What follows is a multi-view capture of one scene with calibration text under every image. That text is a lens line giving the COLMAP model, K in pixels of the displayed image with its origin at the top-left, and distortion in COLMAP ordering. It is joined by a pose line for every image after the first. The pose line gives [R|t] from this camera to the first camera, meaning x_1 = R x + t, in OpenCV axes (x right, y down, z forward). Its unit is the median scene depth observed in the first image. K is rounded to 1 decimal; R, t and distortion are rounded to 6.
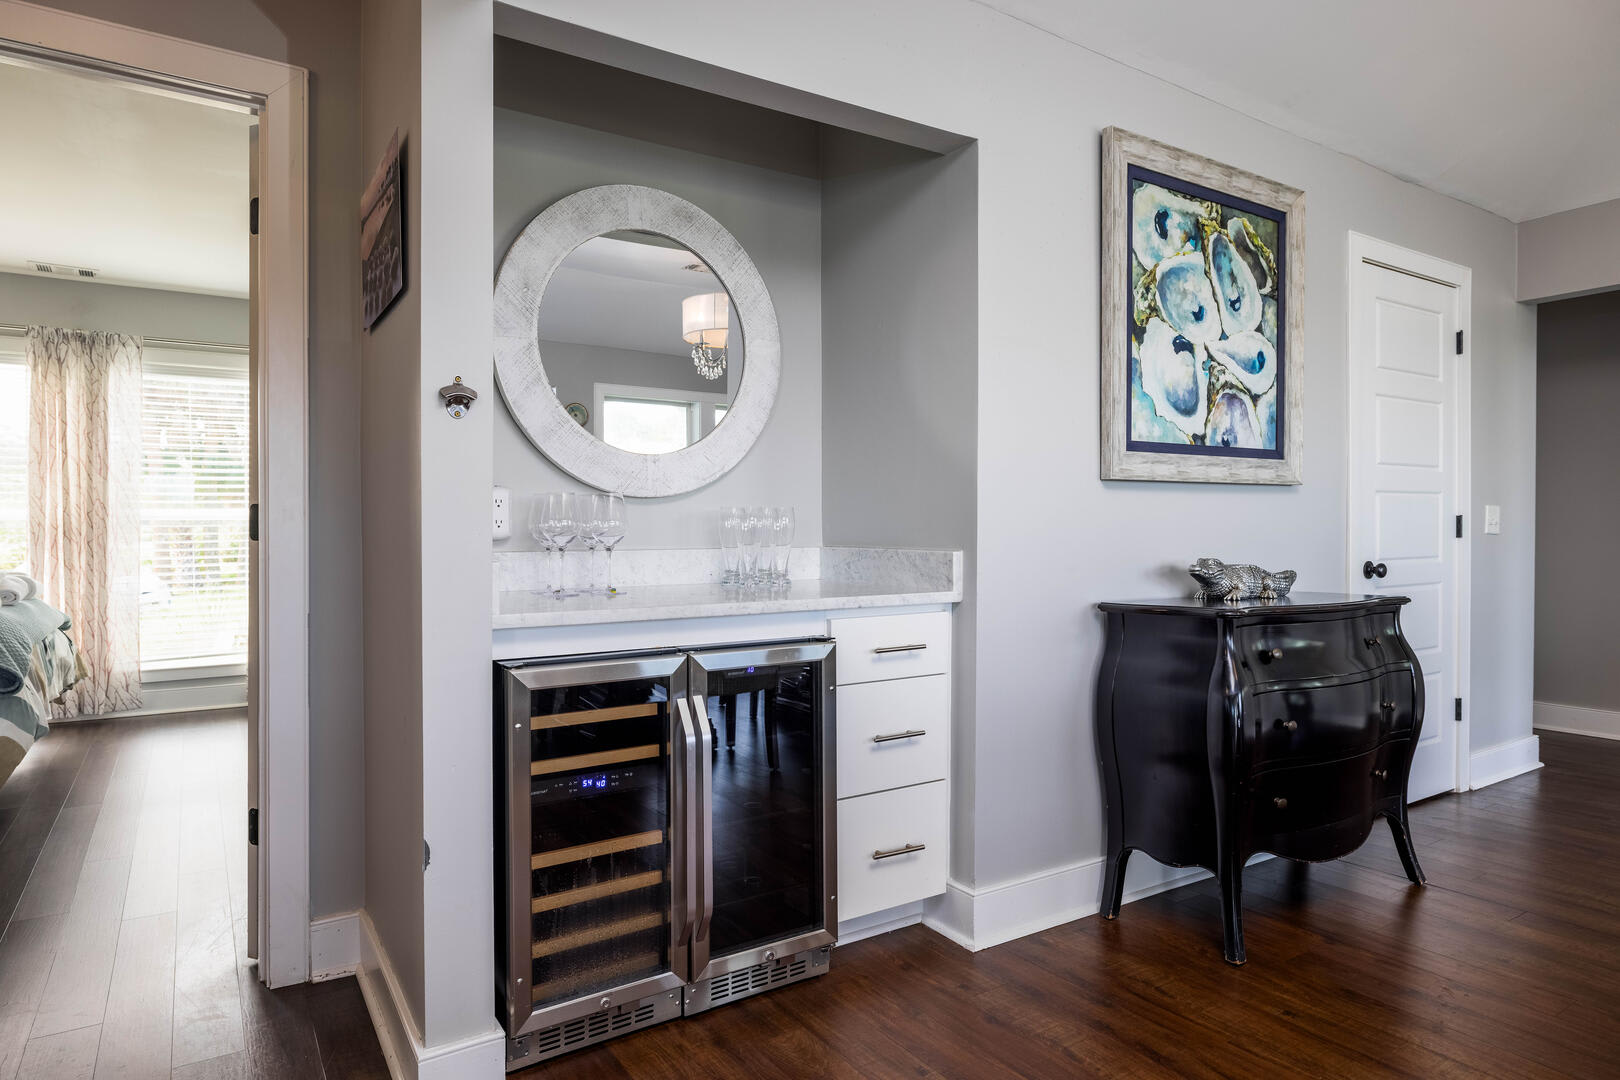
lens RADIAL K [[955.7, 0, 810.2], [0, 955.7, 540.4], [0, 0, 1]] dist [0.000715, 0.002663]
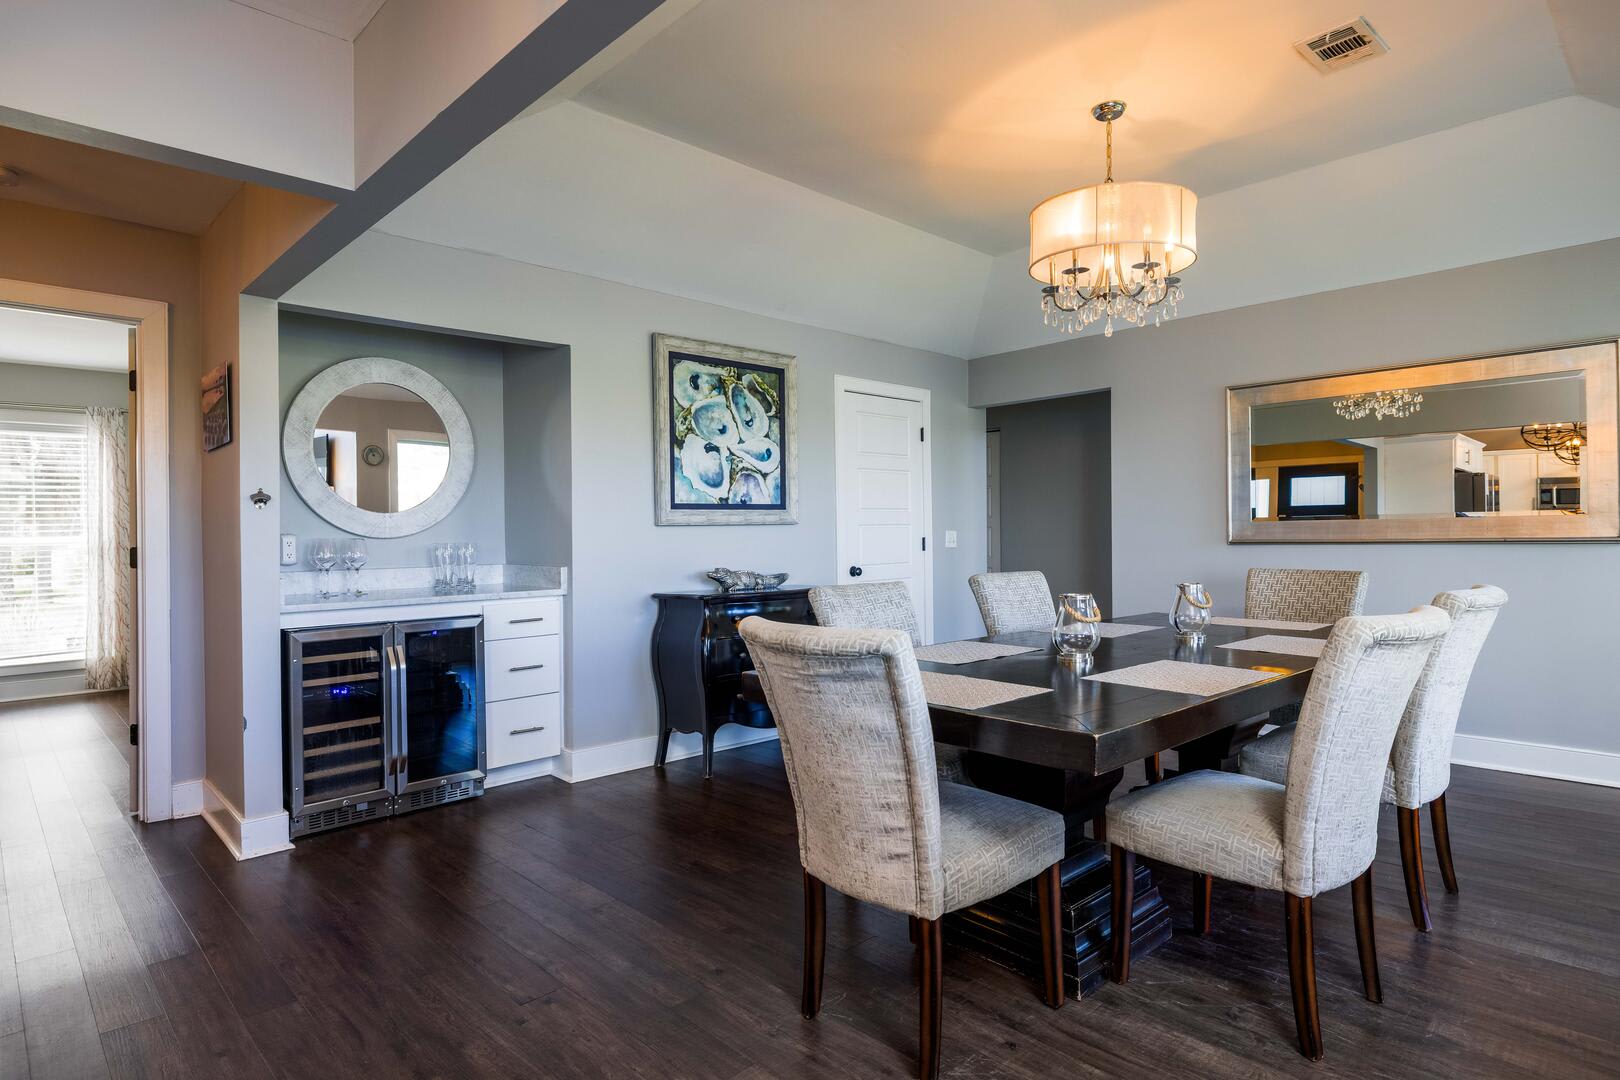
lens RADIAL K [[876.8, 0, 812.2], [0, 876.8, 534.7], [0, 0, 1]] dist [-0.002260, -0.000520]
pose [[0.980429, -0.009473, 0.196644, 0.271272], [0.011331, 0.999901, -0.008324, -0.029138], [-0.196546, 0.010390, 0.980440, -0.691066]]
